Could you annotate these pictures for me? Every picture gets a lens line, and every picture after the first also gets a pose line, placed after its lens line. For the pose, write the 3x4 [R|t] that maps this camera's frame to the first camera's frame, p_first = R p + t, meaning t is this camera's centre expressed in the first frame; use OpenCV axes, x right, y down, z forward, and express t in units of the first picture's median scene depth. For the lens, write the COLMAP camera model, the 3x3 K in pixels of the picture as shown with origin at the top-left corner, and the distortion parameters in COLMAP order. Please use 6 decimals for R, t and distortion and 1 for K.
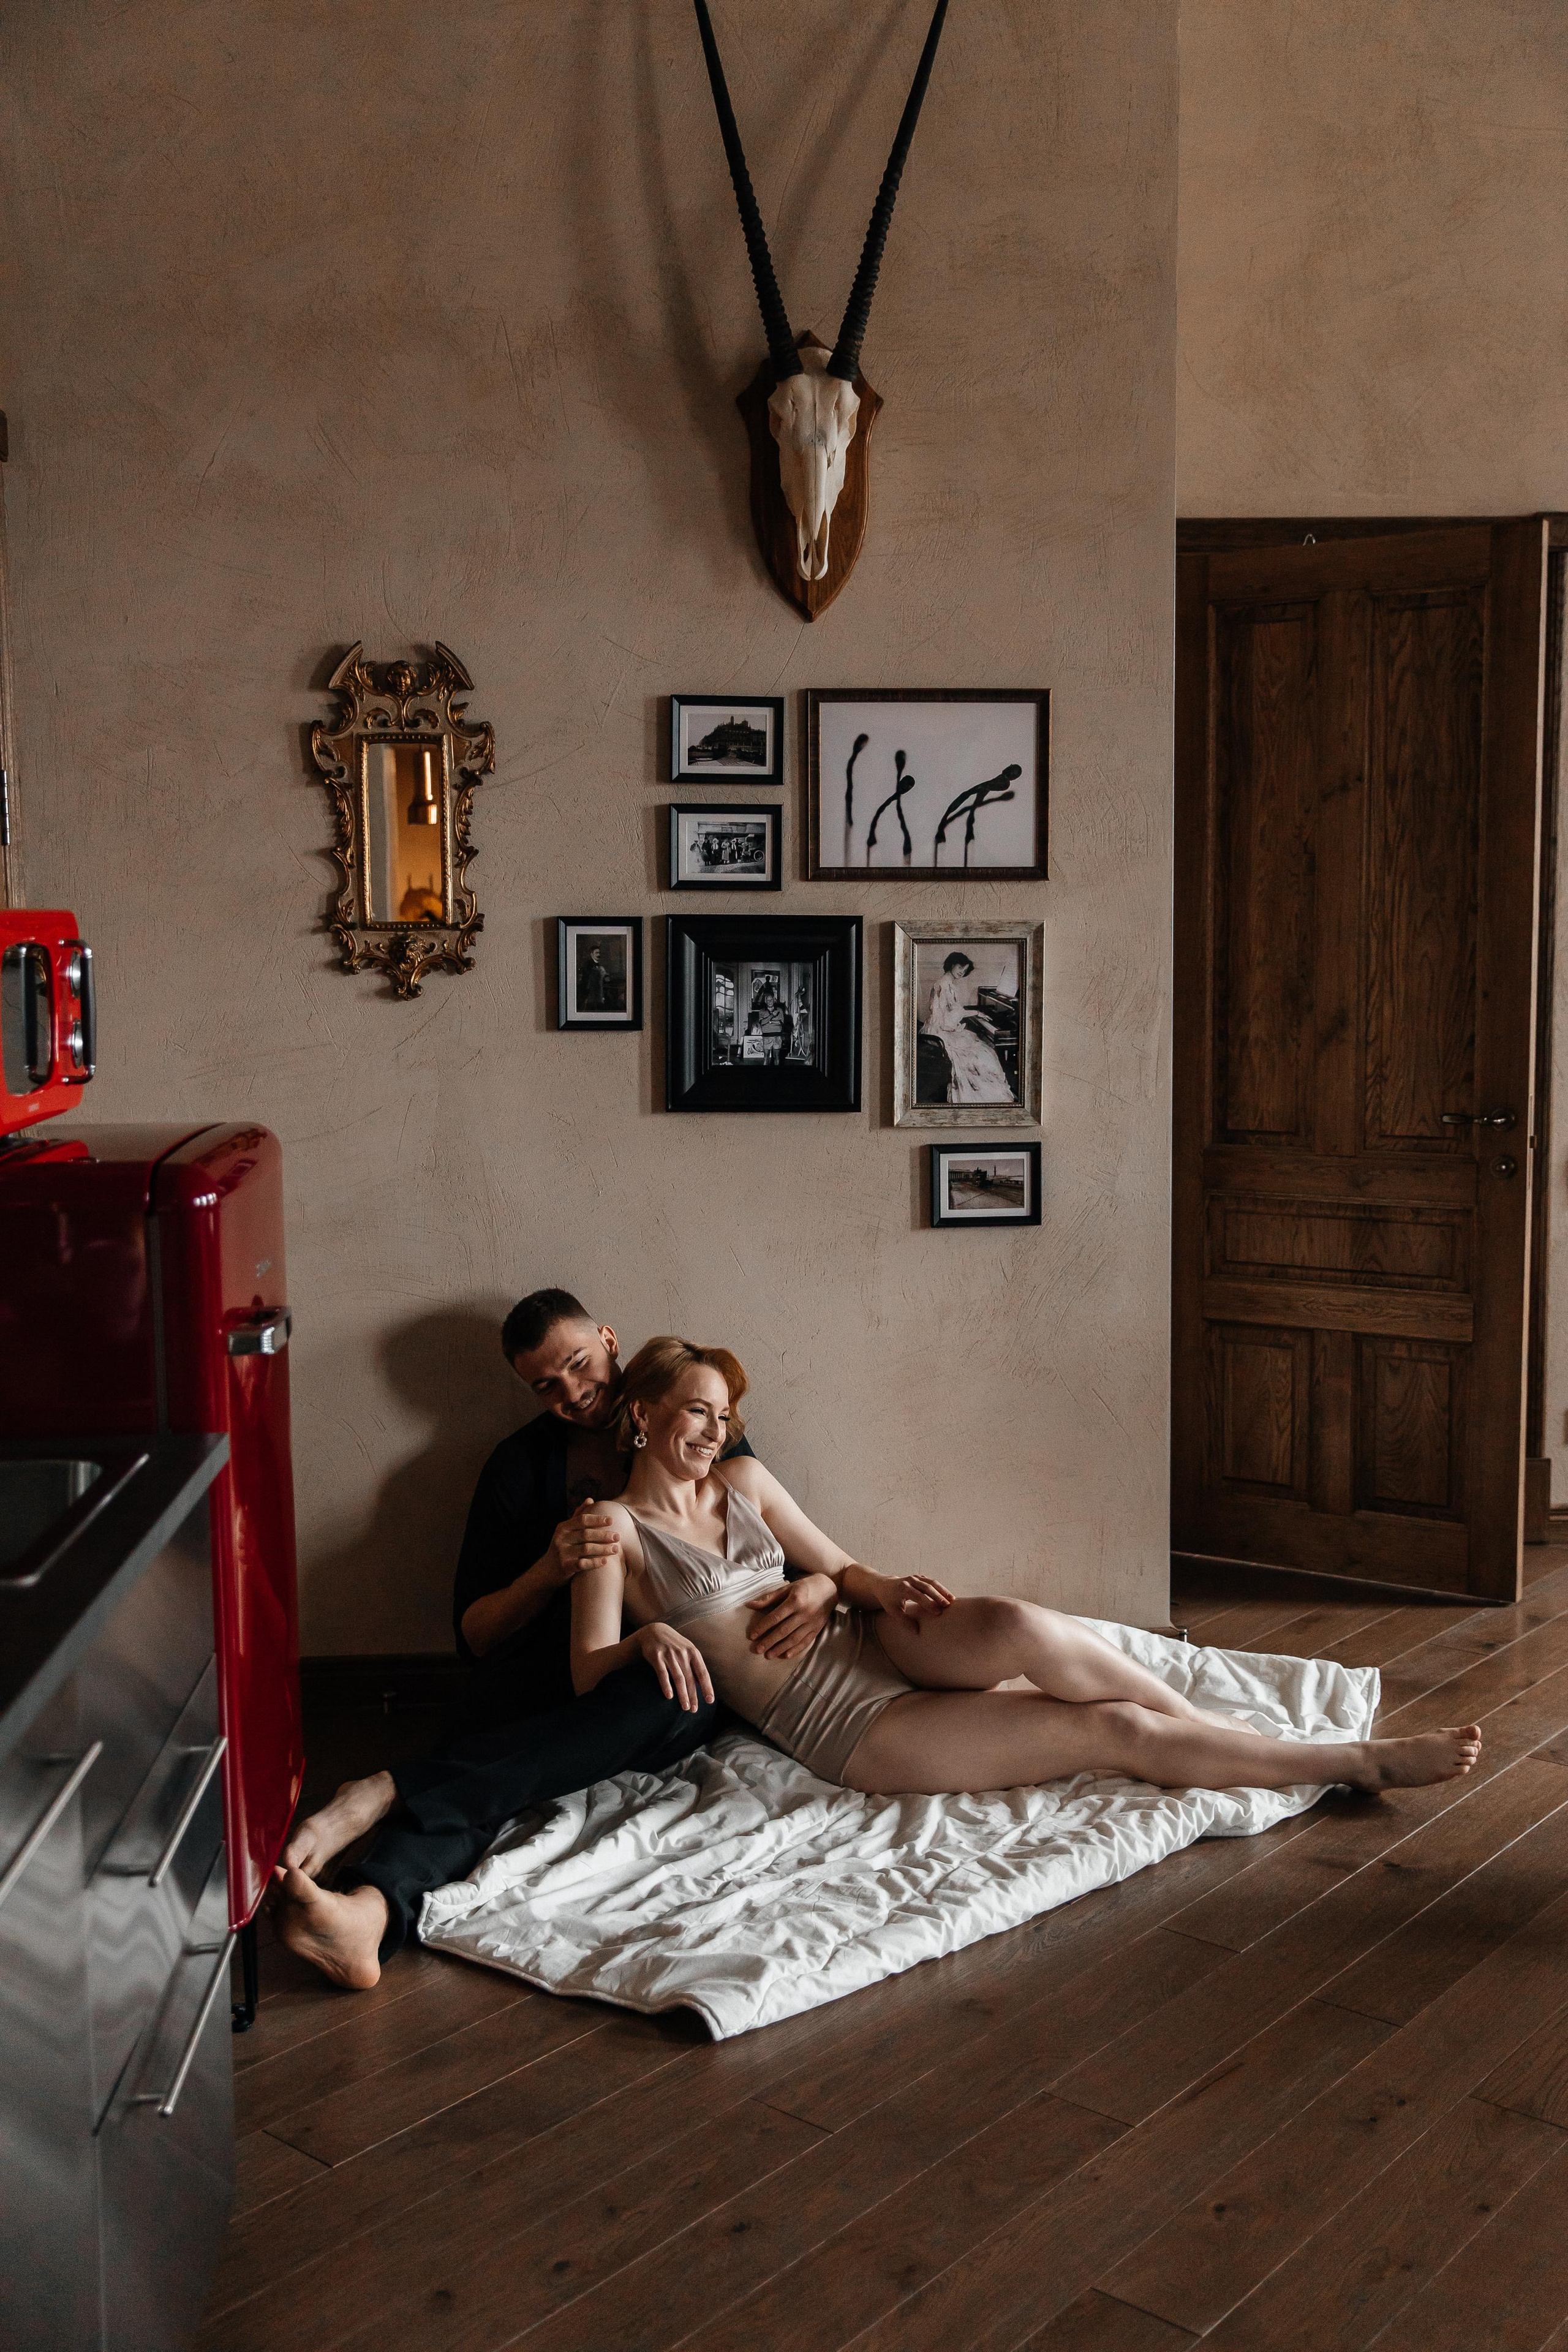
lens RADIAL K [[2214.5, 0, 793.8], [0, 2214.5, 1174.6], [0, 0, 1]] dist [0.009948, 0.002574]
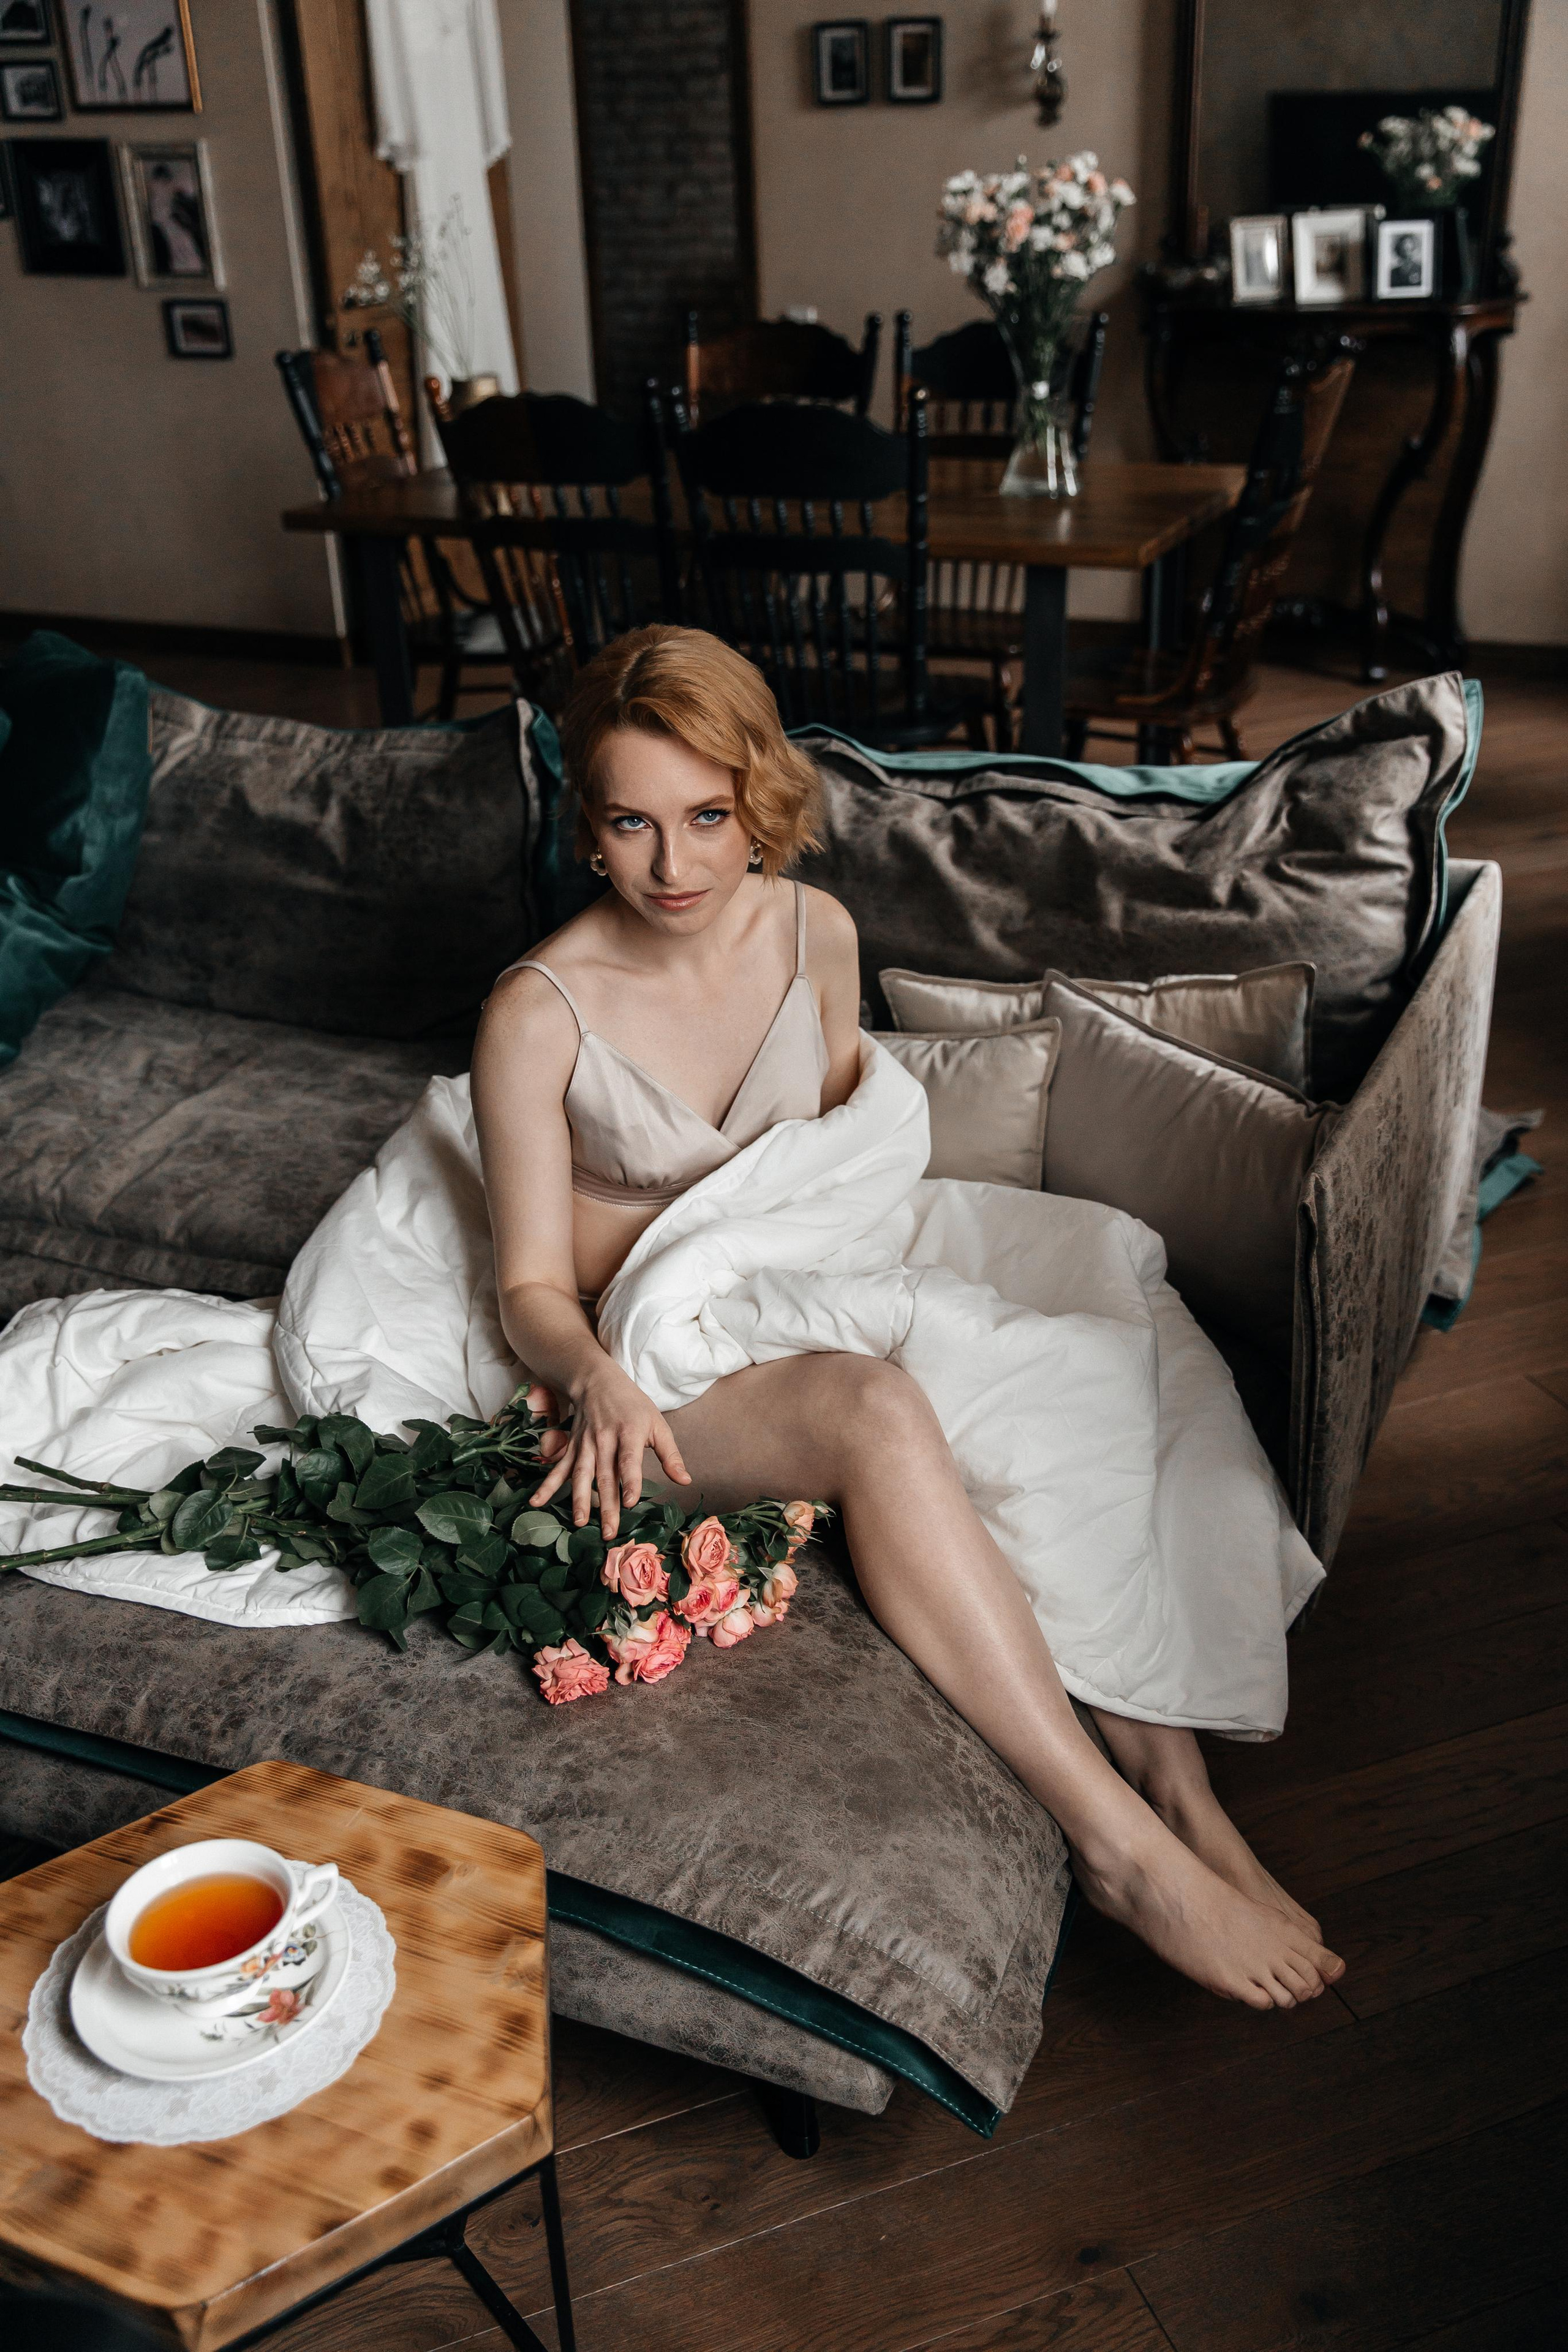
lens RADIAL K [[2214.5, 0, 793.8], [0, 2214.5, 1174.6], [0, 0, 1]] dist [0.009948, 0.002574]
pose [[0.878833, 0.194741, -0.435577, 1.272535], [-0.028147, 0.932485, 0.360111, -0.014671], [0.476298, -0.304217, 0.824980, -0.271684]]
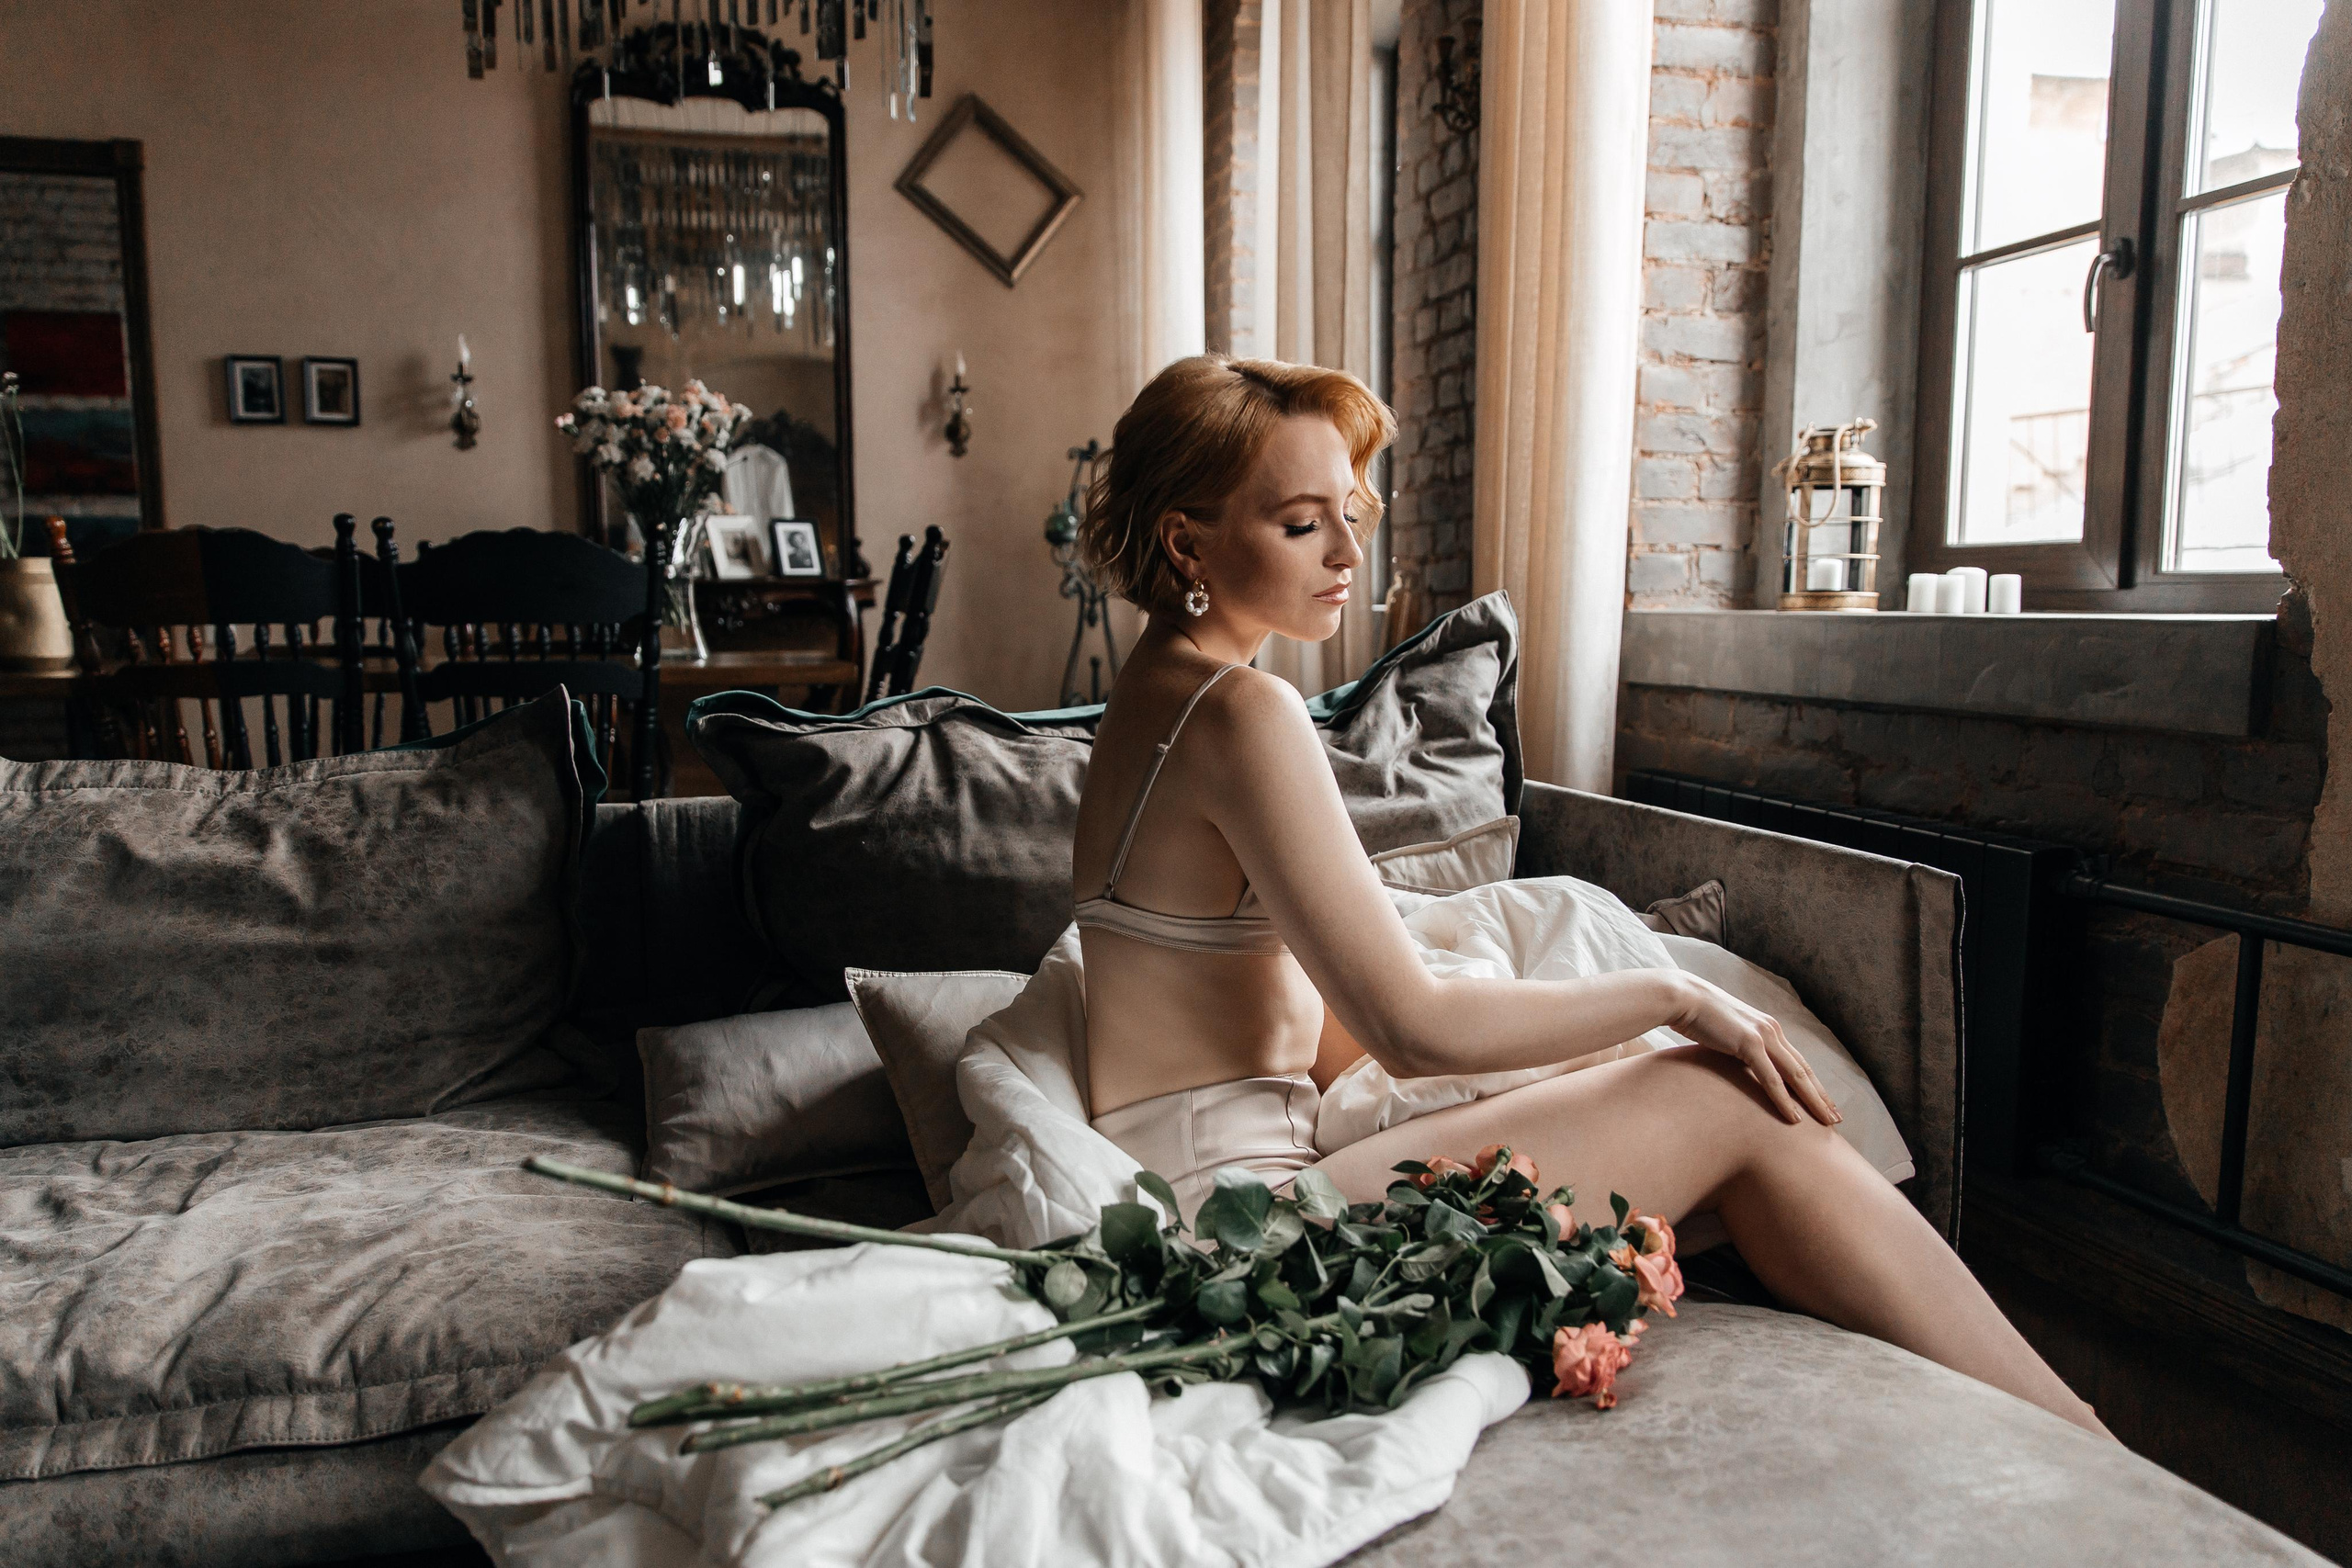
lens RADIAL K [[1694.8, 0, 1143.4], [0, 1694.8, 783.8], [0, 0, 1]] dist [-0.001624, -0.000772]
pose [[0.984320, -0.006368, 0.176277, 0.929785], [0.006489, 0.999979, -0.000112, 0.131138], [-0.176273, 0.001254, 0.984341, -0.172814]]
